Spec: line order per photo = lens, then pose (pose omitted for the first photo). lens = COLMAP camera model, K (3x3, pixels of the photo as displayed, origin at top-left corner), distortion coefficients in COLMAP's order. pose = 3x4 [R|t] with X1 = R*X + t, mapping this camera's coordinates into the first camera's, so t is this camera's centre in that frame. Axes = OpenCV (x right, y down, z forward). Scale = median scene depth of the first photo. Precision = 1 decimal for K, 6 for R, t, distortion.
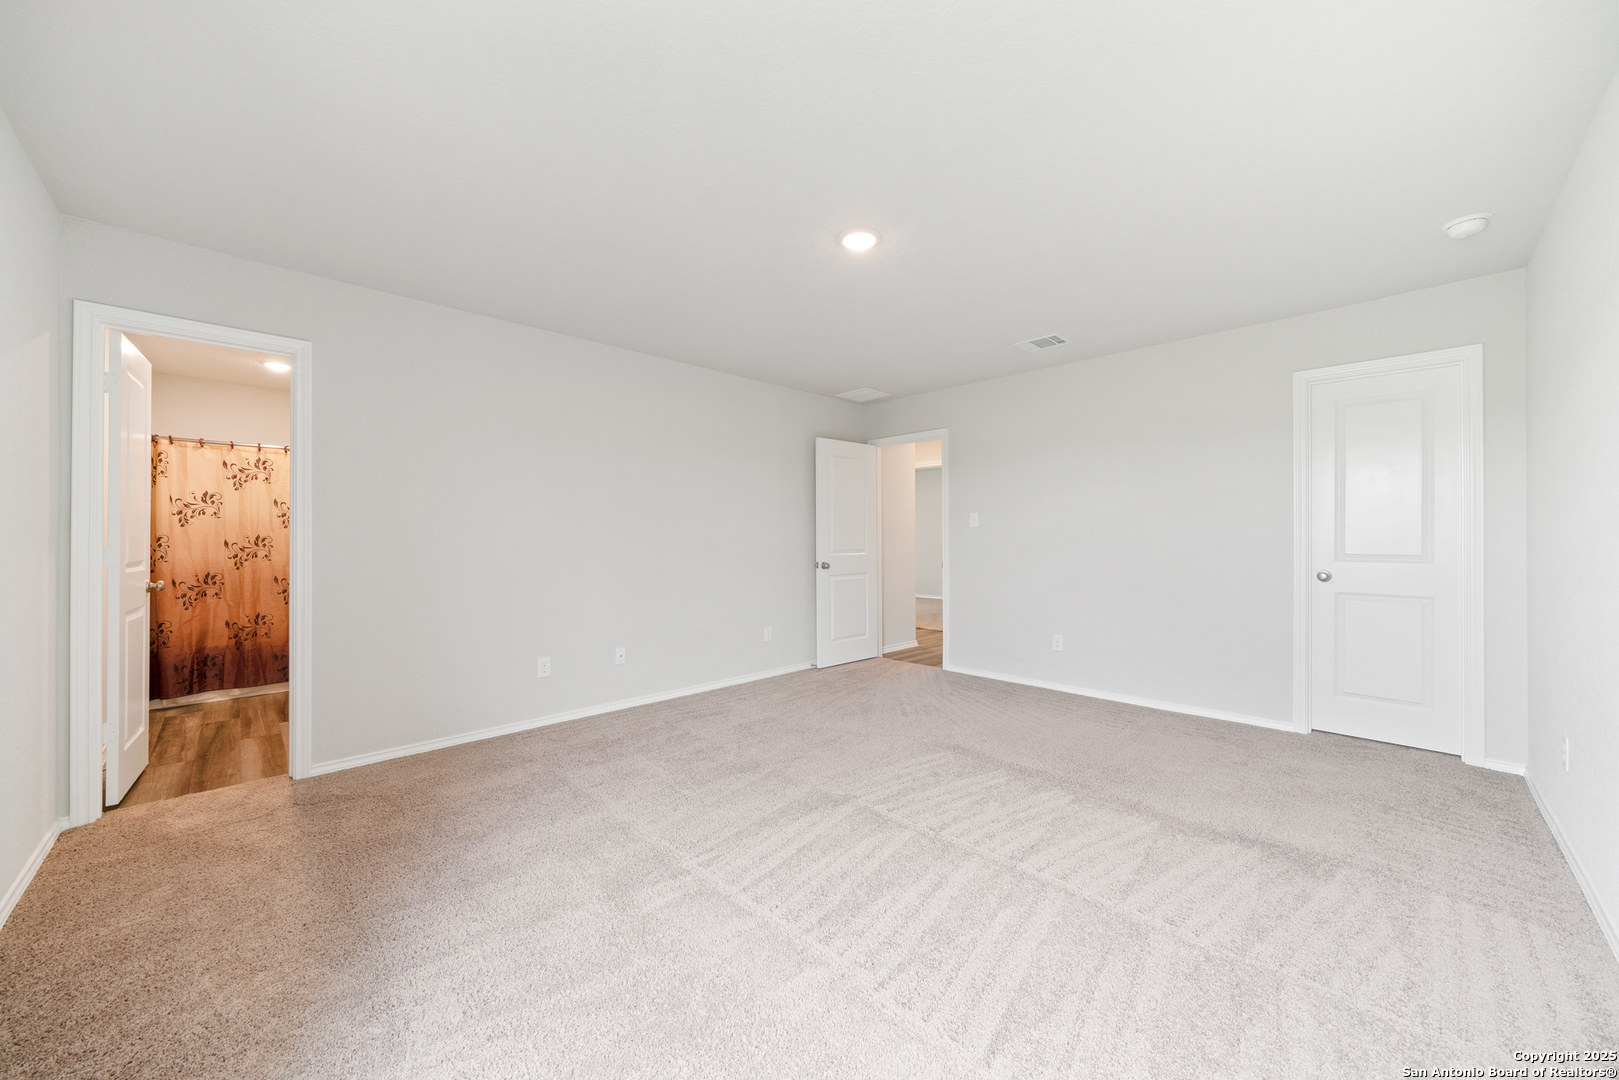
lens RADIAL K [[591.6, 0, 813.5], [0, 591.6, 535.4], [0, 0, 1]] dist [-0.008151, -0.000011]
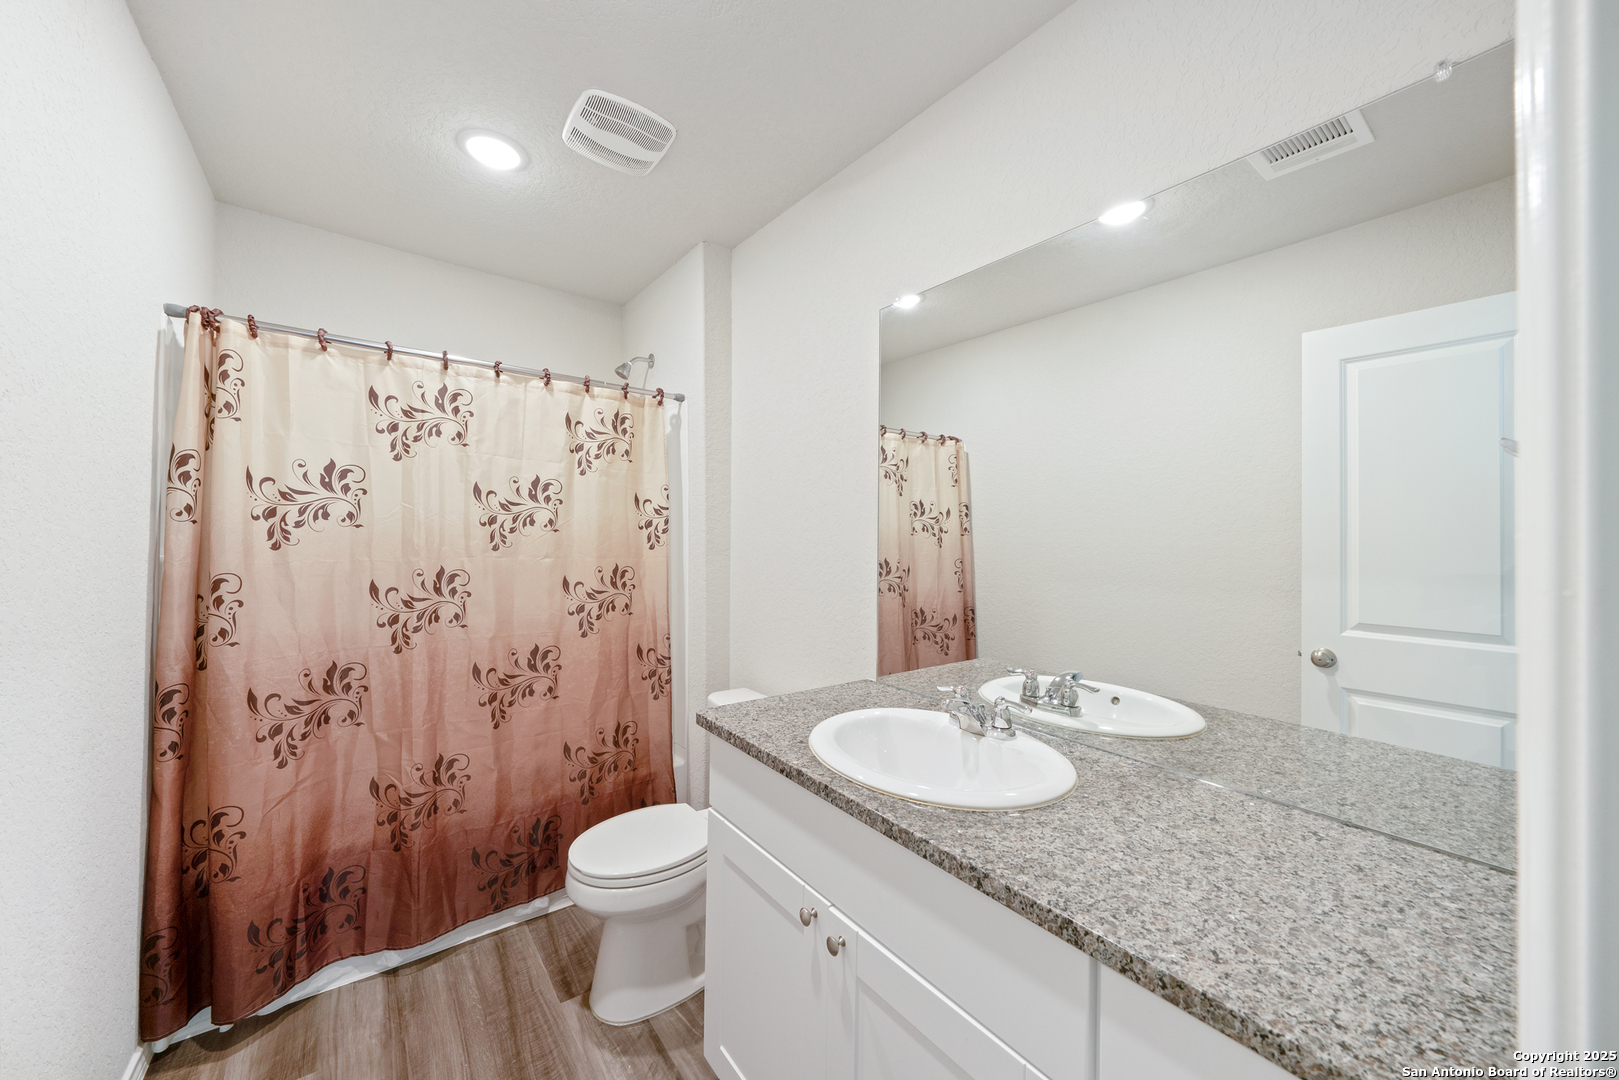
lens RADIAL K [[591.6, 0, 801.5], [0, 591.6, 534.7], [0, 0, 1]] dist [-0.008151, -0.000011]
pose [[0.991542, 0.007023, -0.129594, -0.660354], [-0.008014, 0.999942, -0.007127, -0.024139], [0.129536, 0.008105, 0.991542, 0.638923]]
